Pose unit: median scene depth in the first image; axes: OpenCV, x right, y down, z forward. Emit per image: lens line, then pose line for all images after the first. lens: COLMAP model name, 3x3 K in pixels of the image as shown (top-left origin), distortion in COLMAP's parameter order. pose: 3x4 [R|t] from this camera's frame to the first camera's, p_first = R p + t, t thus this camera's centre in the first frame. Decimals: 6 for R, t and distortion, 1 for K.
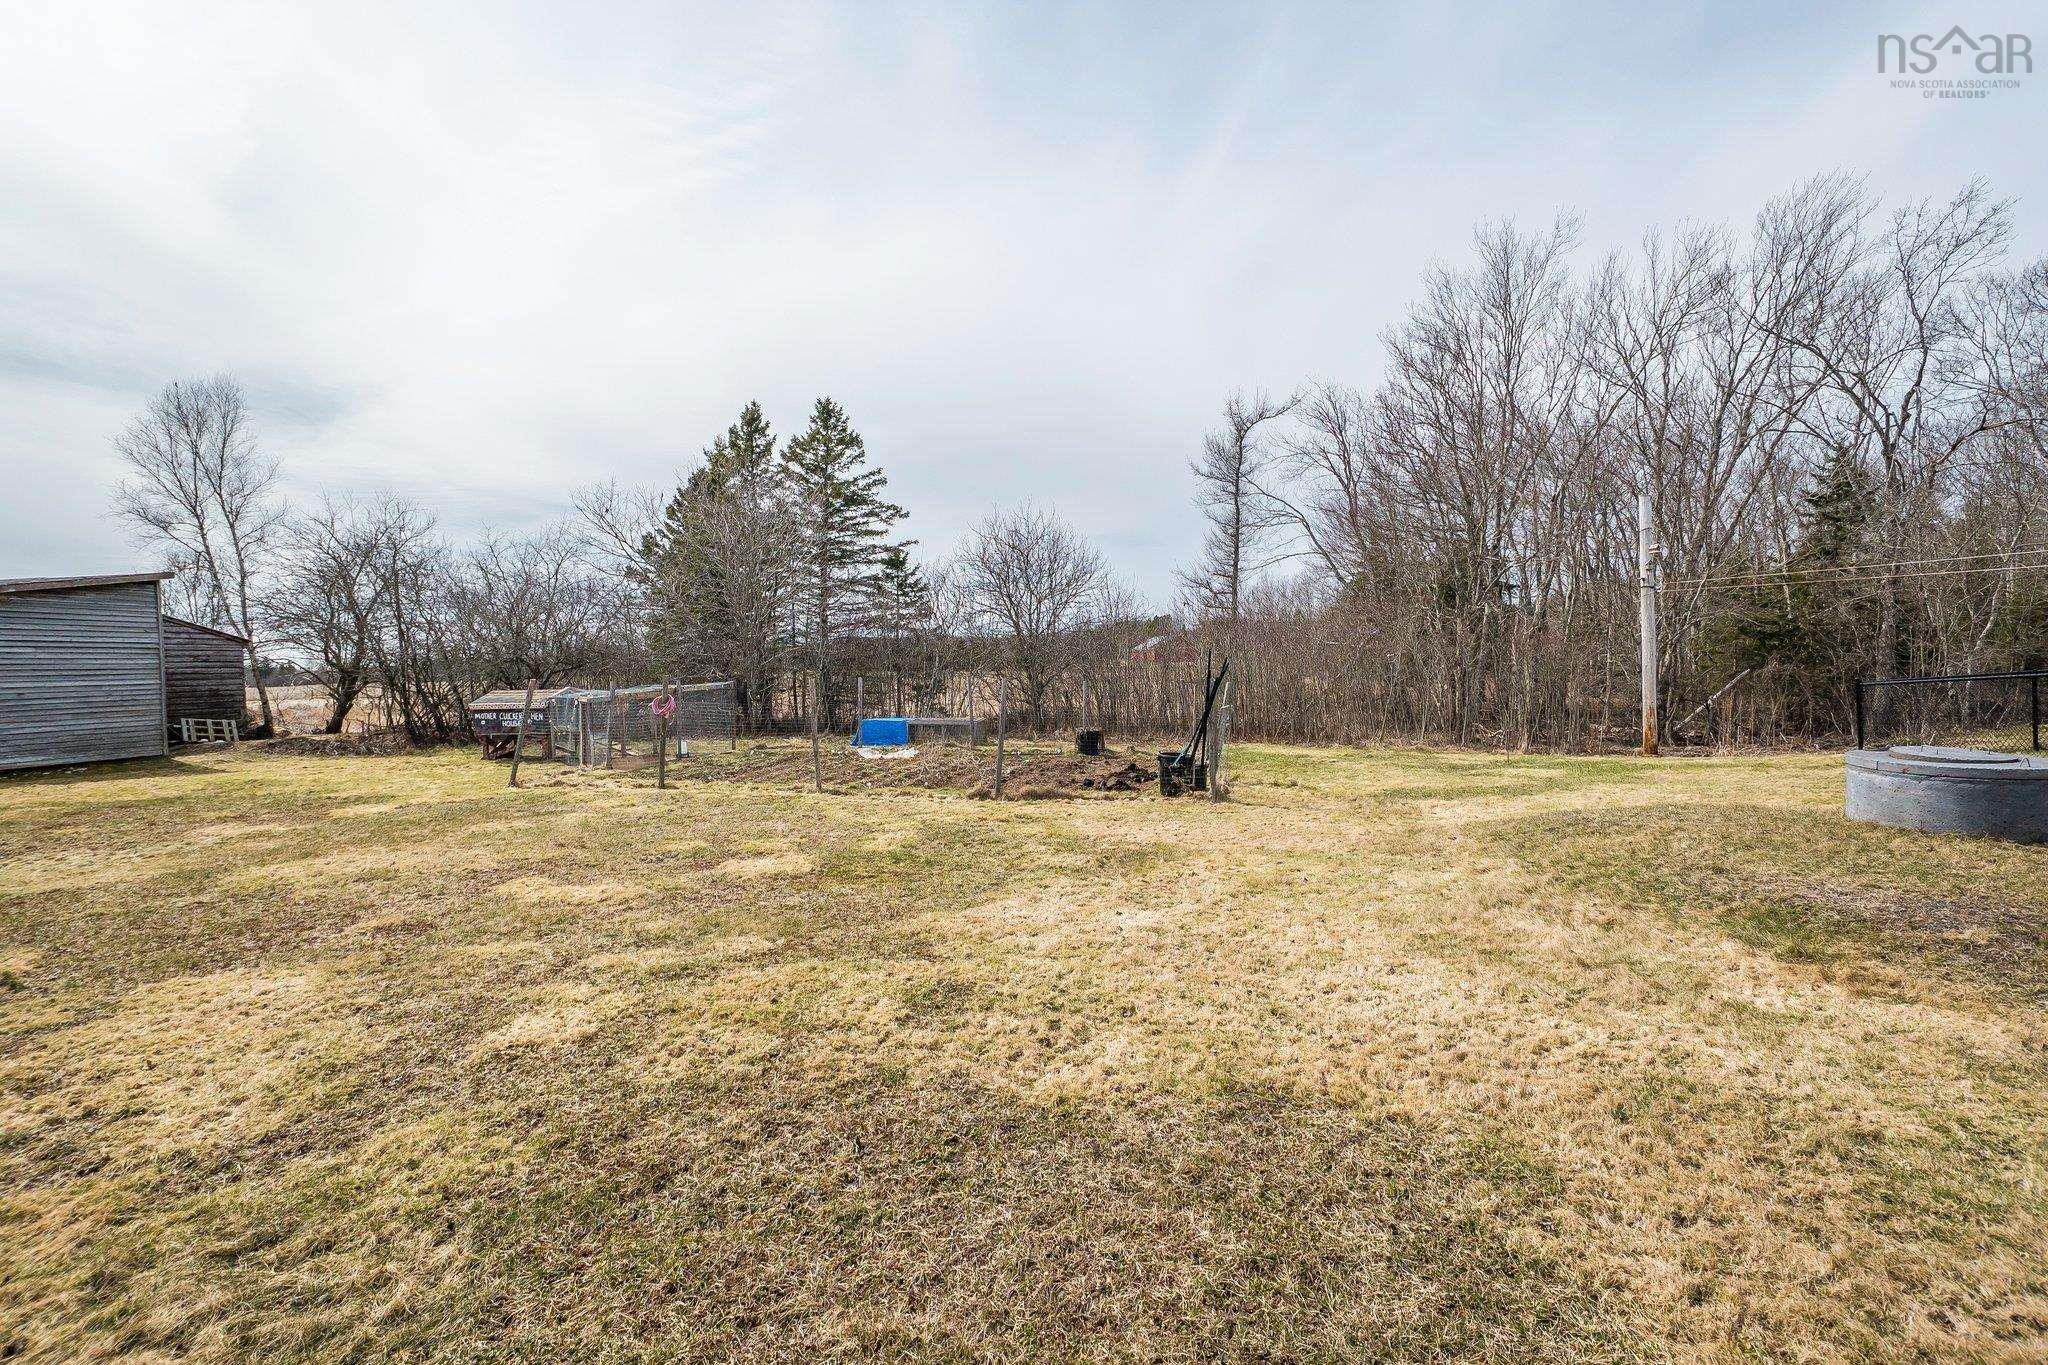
lens RADIAL K [[888.0, 0, 1017.1], [0, 888.0, 682.1], [0, 0, 1]] dist [0.010123, -0.003157]
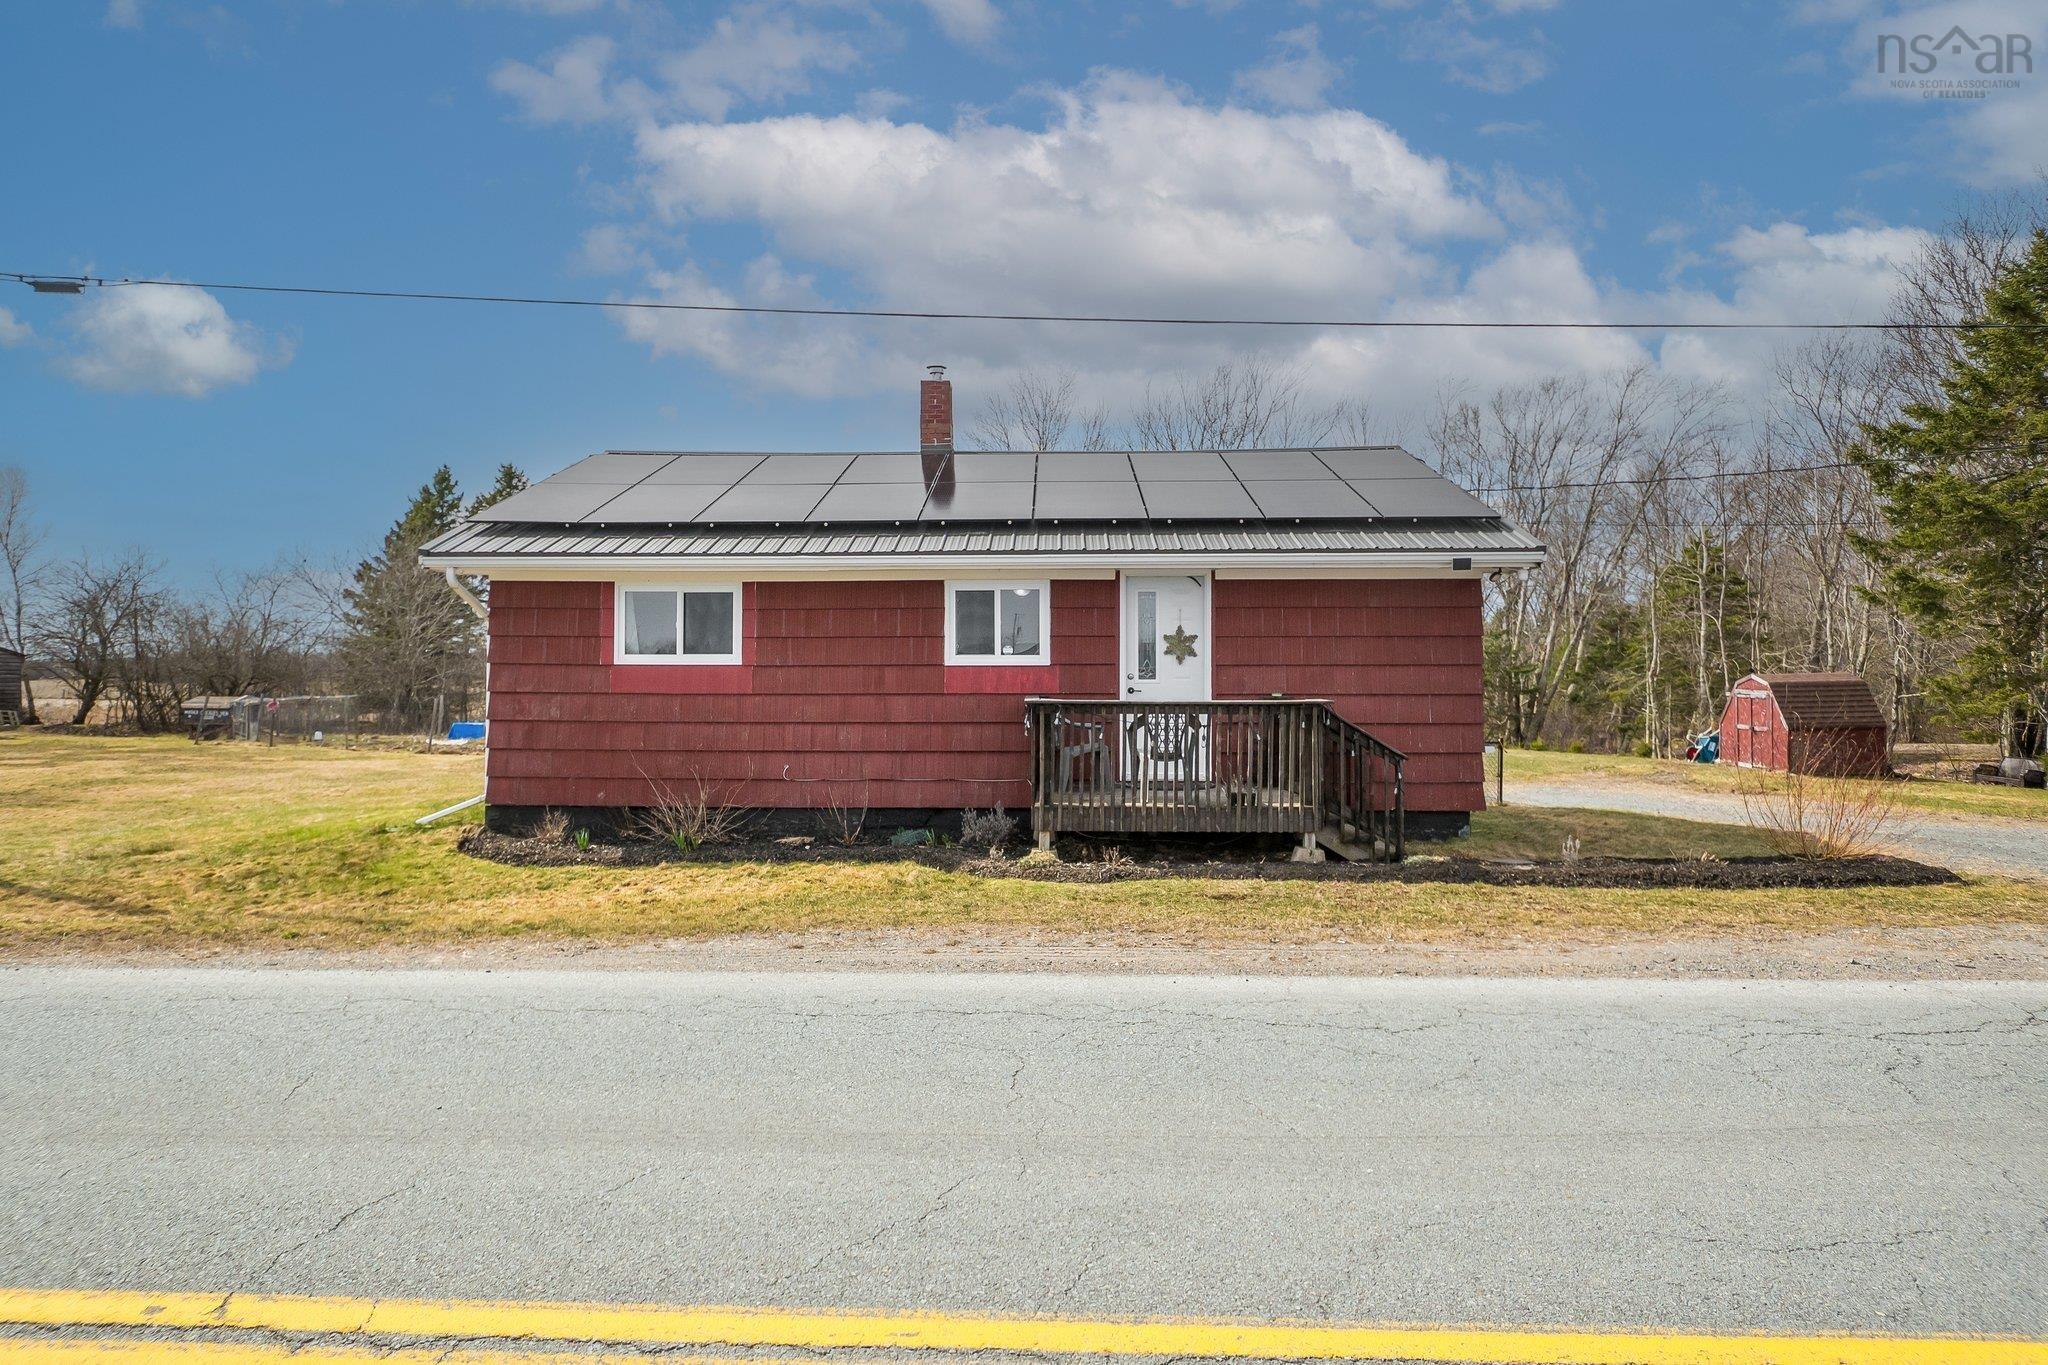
lens RADIAL K [[1110.4, 0, 1014.9], [0, 1110.4, 673.6], [0, 0, 1]] dist [-0.004879, -0.002099]
pose [[0.996821, 0.031111, 0.073352, 0.477639], [-0.029174, 0.999201, -0.027334, -0.012966], [-0.074144, 0.025107, 0.996931, -0.714654]]
